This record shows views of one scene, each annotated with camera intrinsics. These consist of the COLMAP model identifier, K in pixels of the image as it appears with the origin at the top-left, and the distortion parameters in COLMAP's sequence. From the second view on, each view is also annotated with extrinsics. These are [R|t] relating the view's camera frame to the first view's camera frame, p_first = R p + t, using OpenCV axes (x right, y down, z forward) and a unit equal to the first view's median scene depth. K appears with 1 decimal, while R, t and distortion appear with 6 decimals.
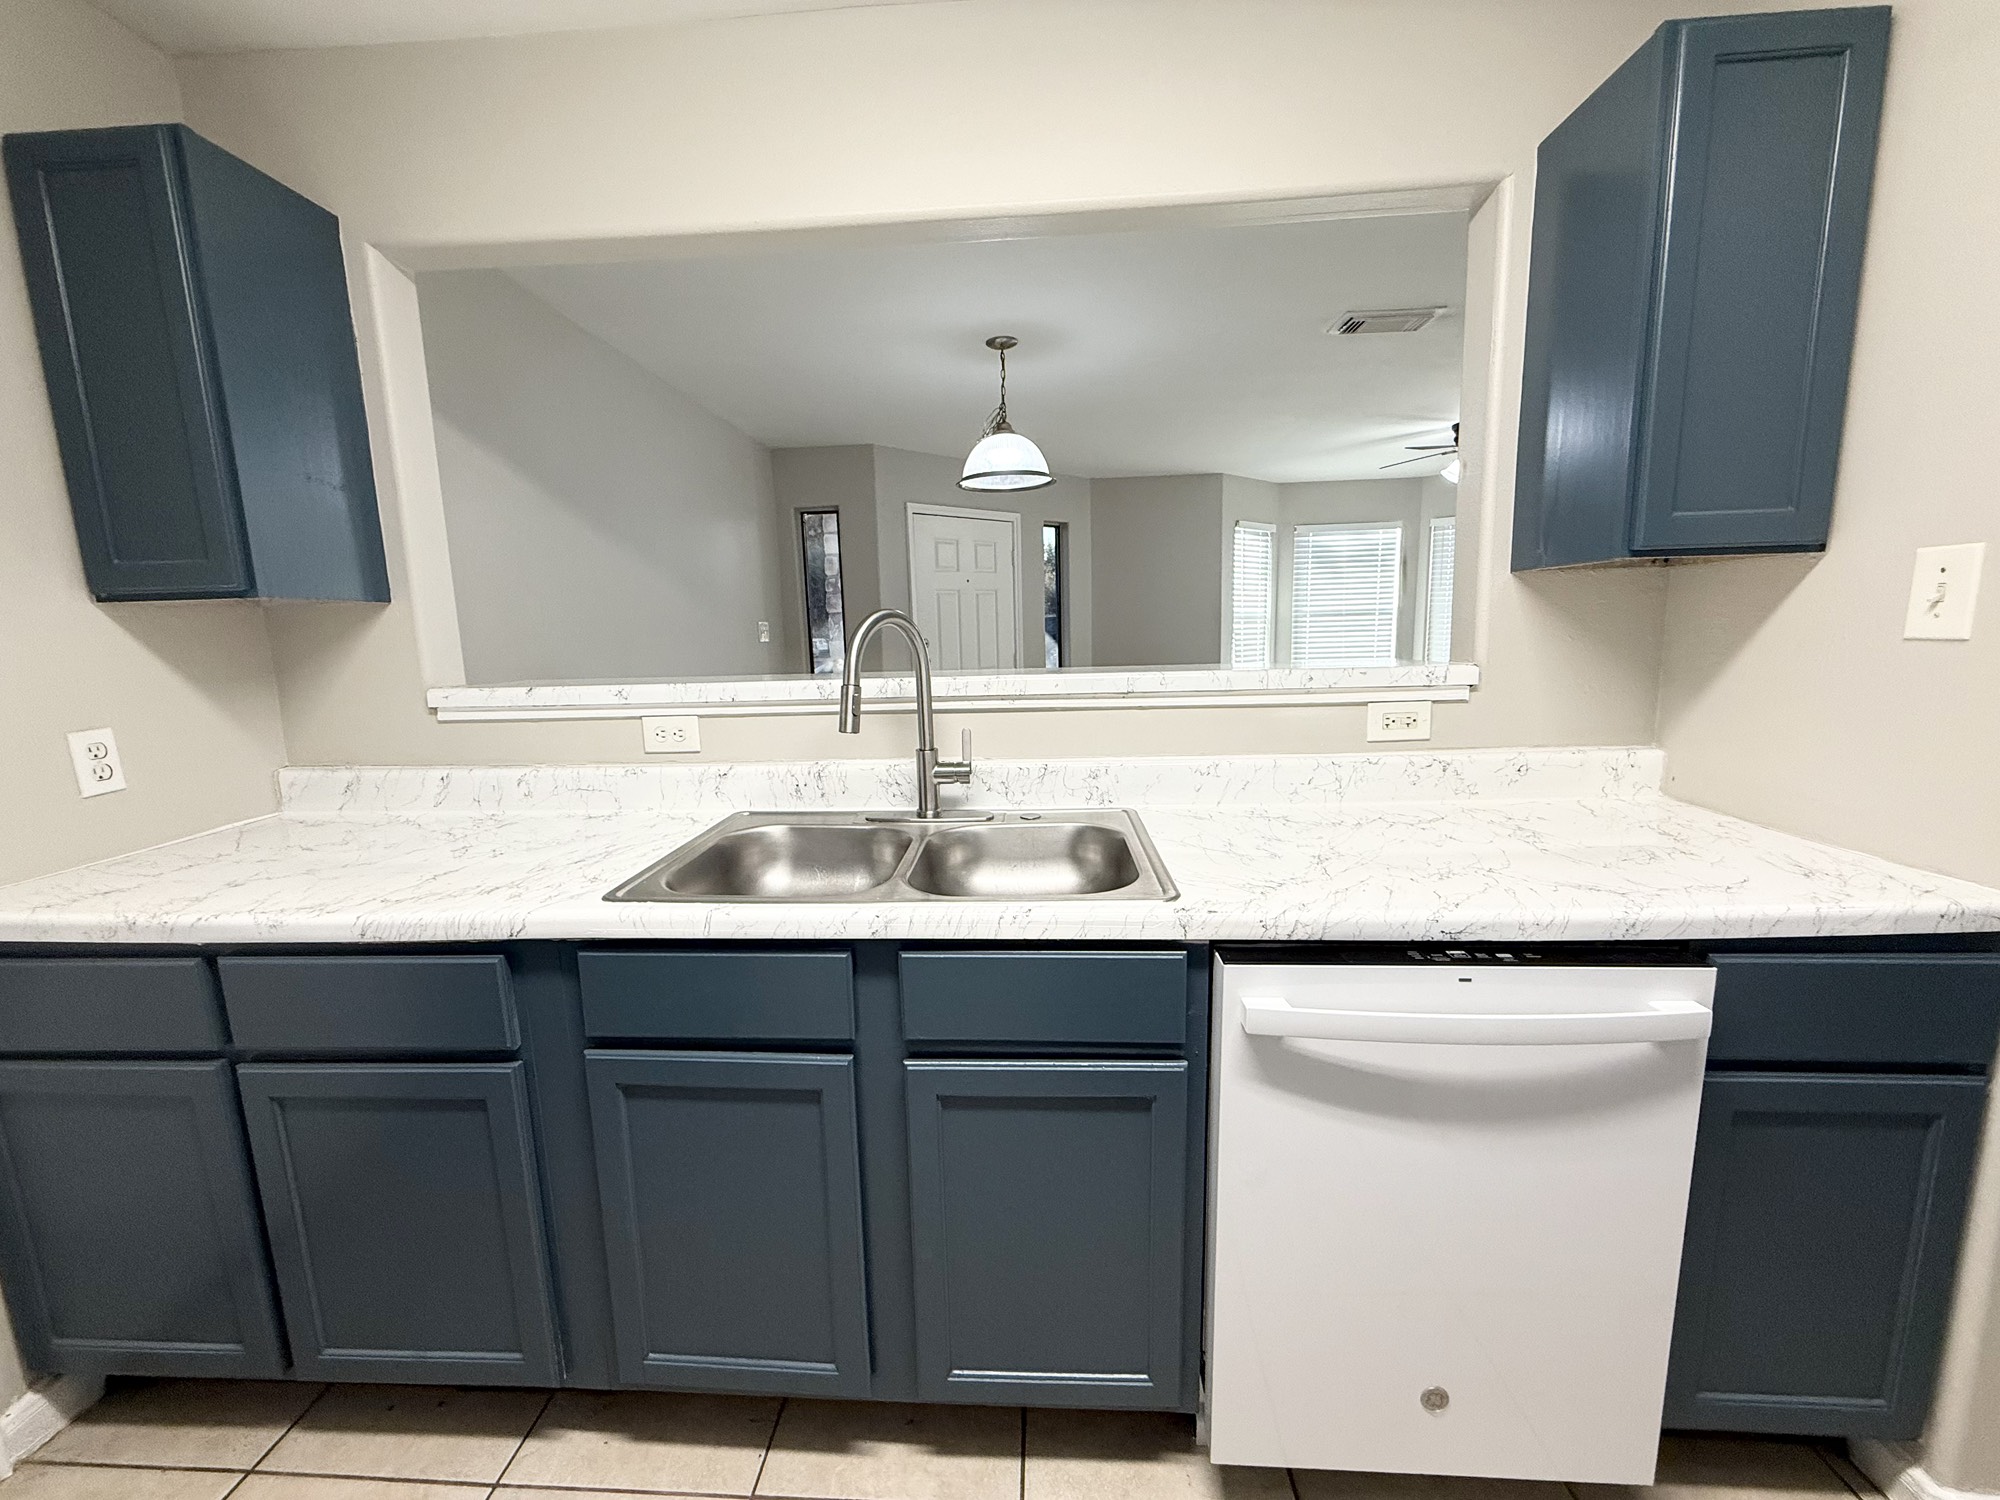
lens RADIAL K [[804.1, 0, 991.3], [0, 804.1, 742.4], [0, 0, 1]] dist [0.000951, 0.000604]
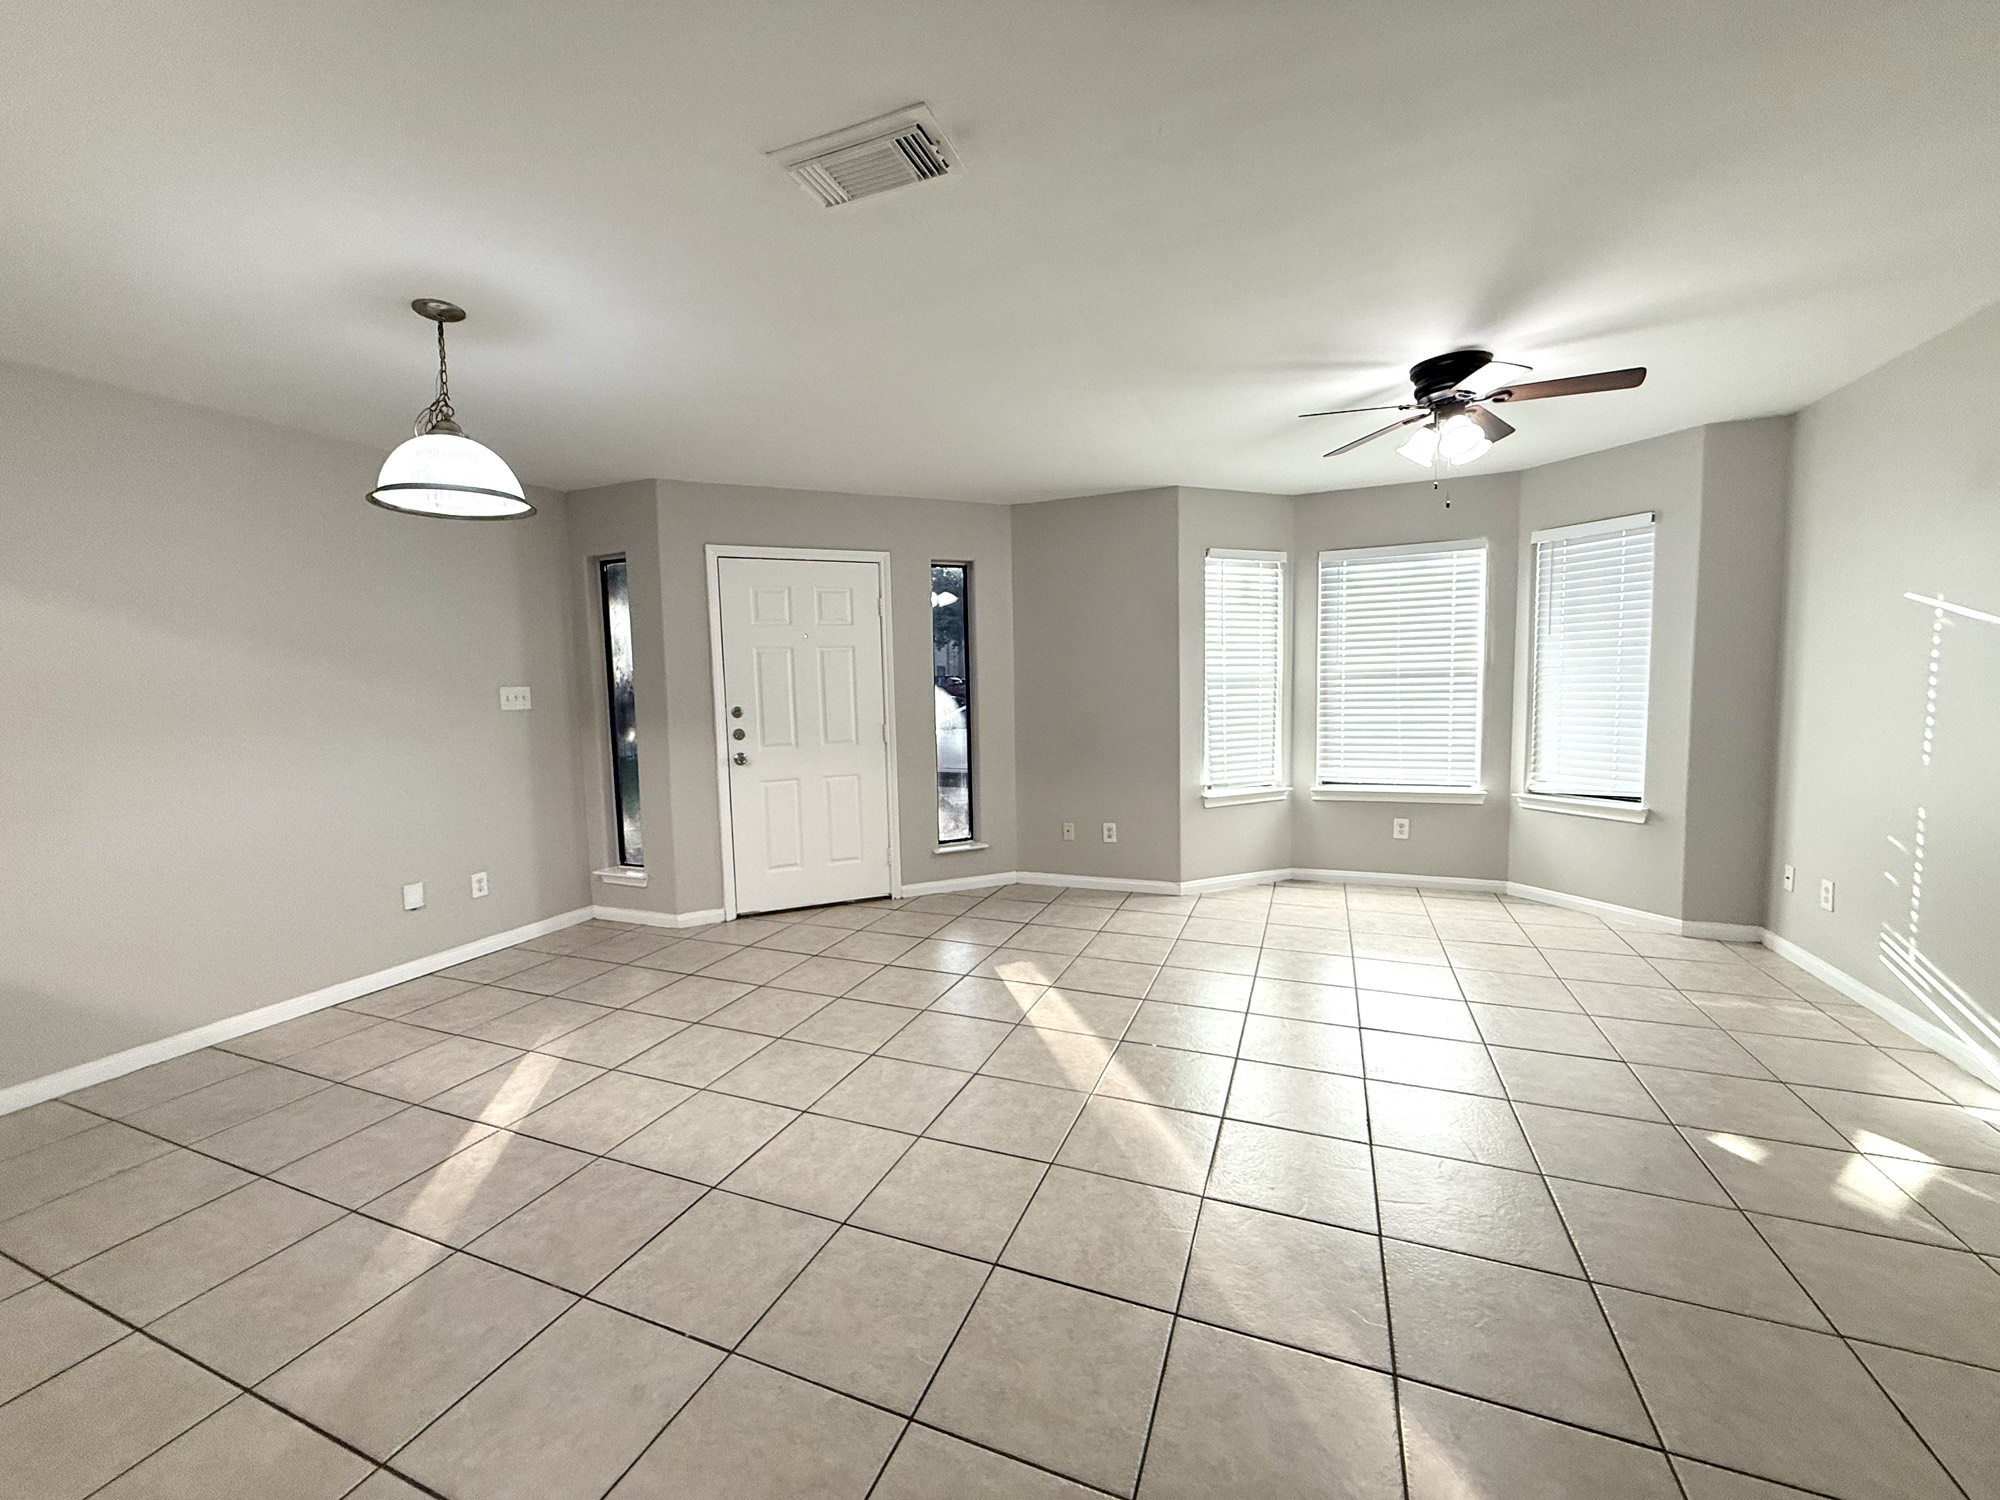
lens RADIAL K [[804.1, 0, 991.3], [0, 804.1, 742.4], [0, 0, 1]] dist [0.000951, 0.000604]
pose [[0.946743, 0.029792, -0.320609, 0.368969], [-0.048699, 0.997505, -0.051115, -0.055341], [0.318286, 0.064006, 0.945831, 0.267127]]
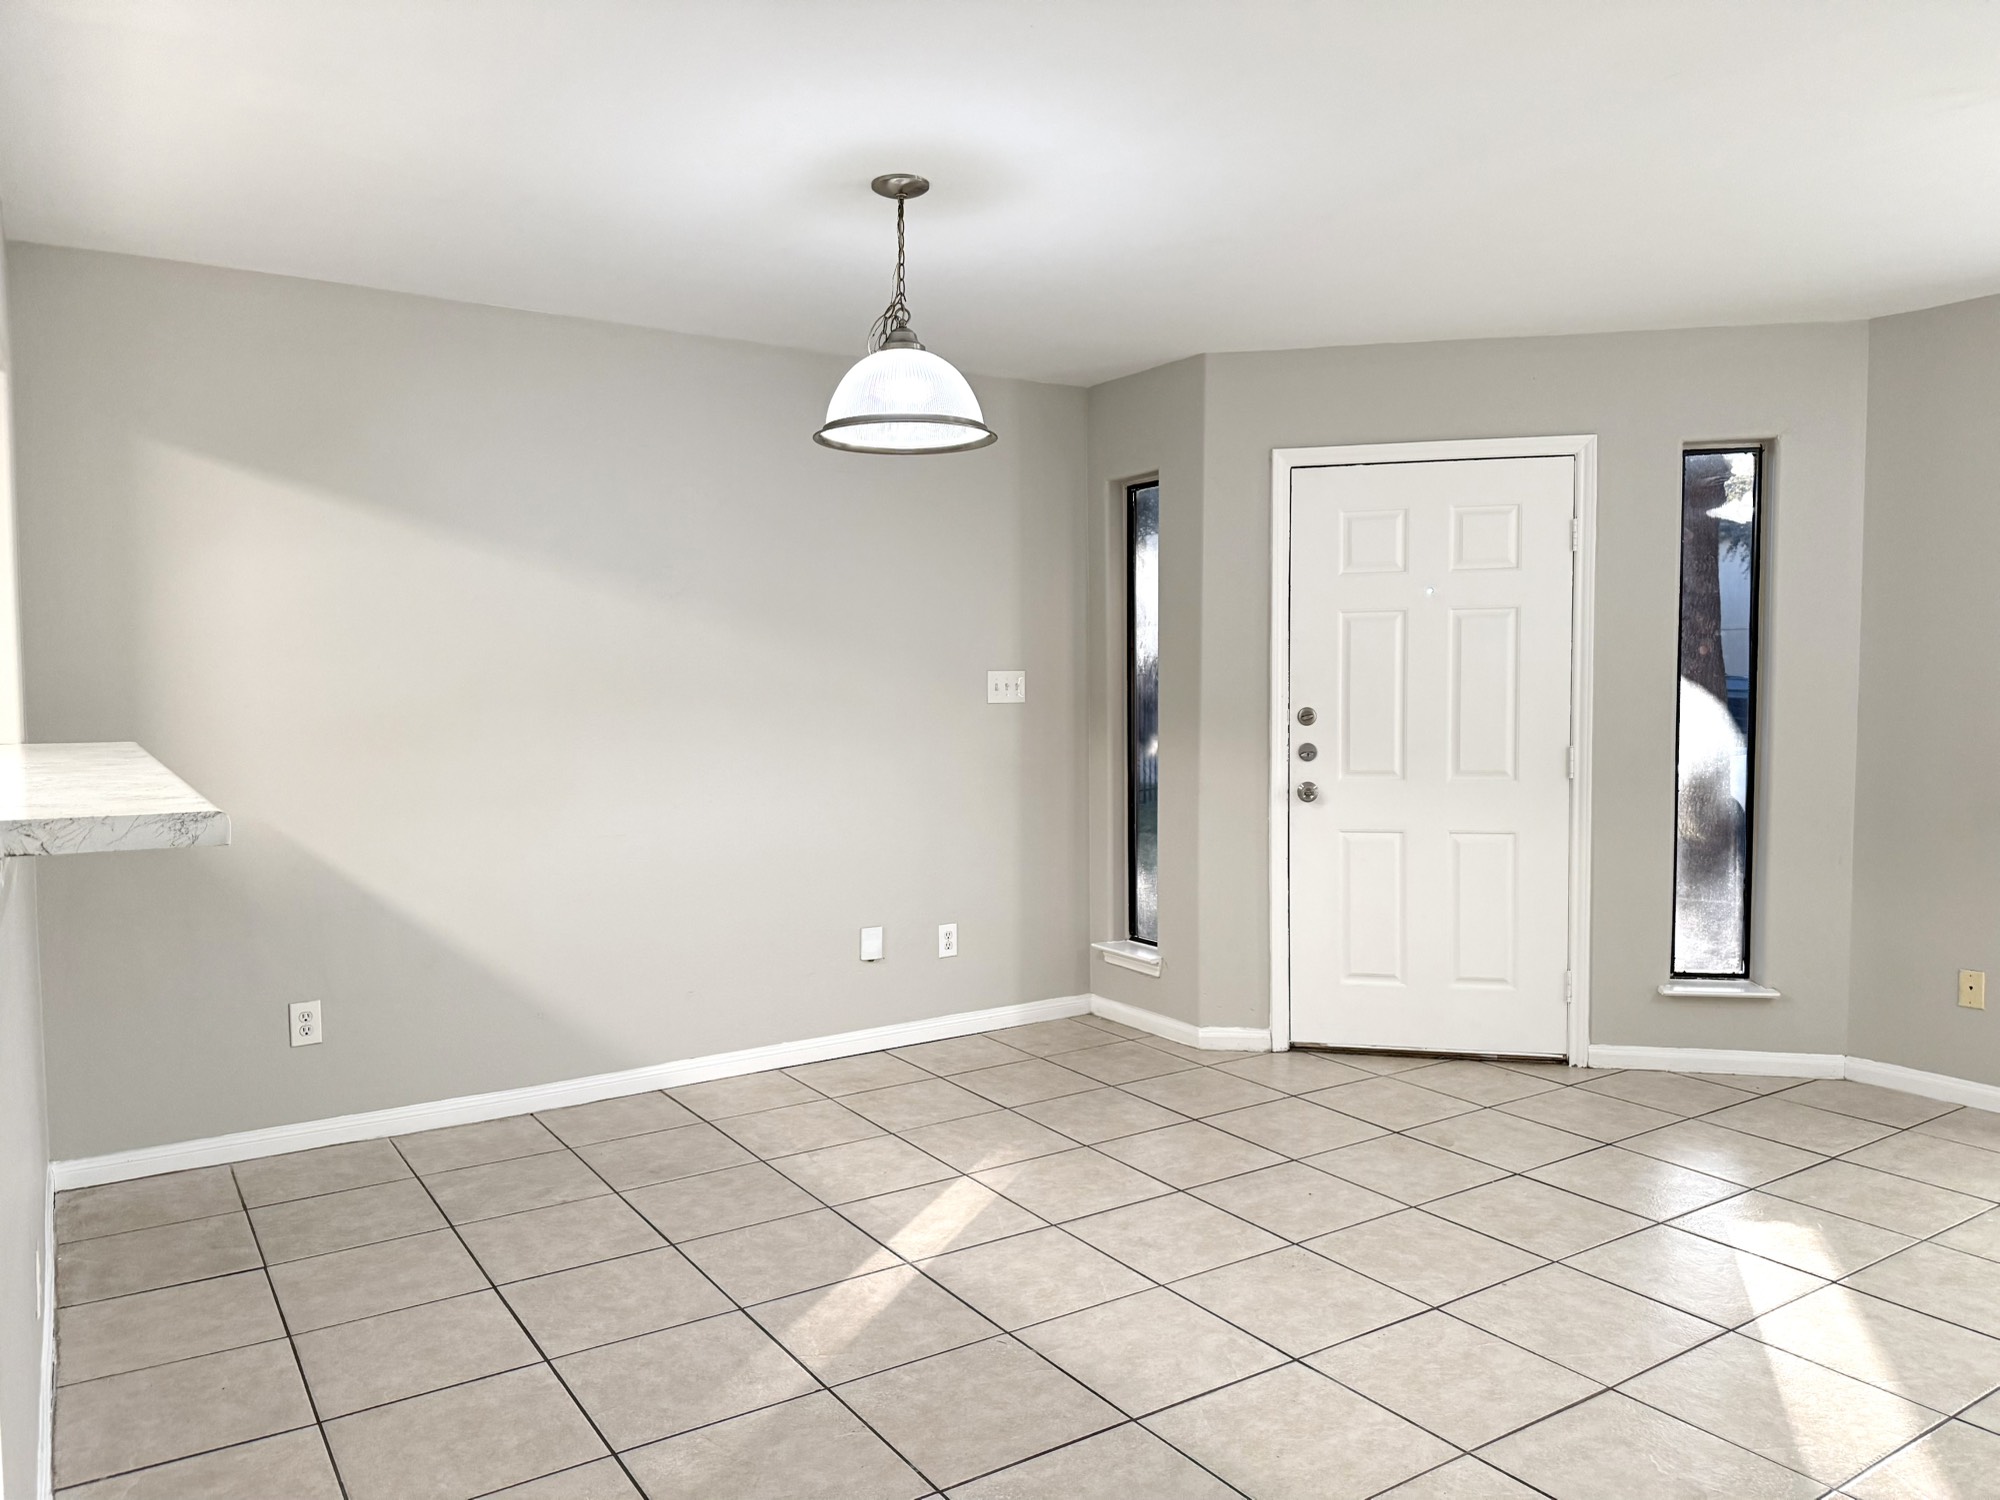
lens RADIAL K [[1411.9, 0, 1000.0], [0, 1411.9, 750.0], [0, 0, 1]] dist [0.101822, -0.150429]
pose [[0.607096, 0.069815, -0.791555, 0.440609], [-0.124783, 0.992150, -0.008196, -0.061641], [0.784769, 0.103748, 0.611043, 0.262214]]
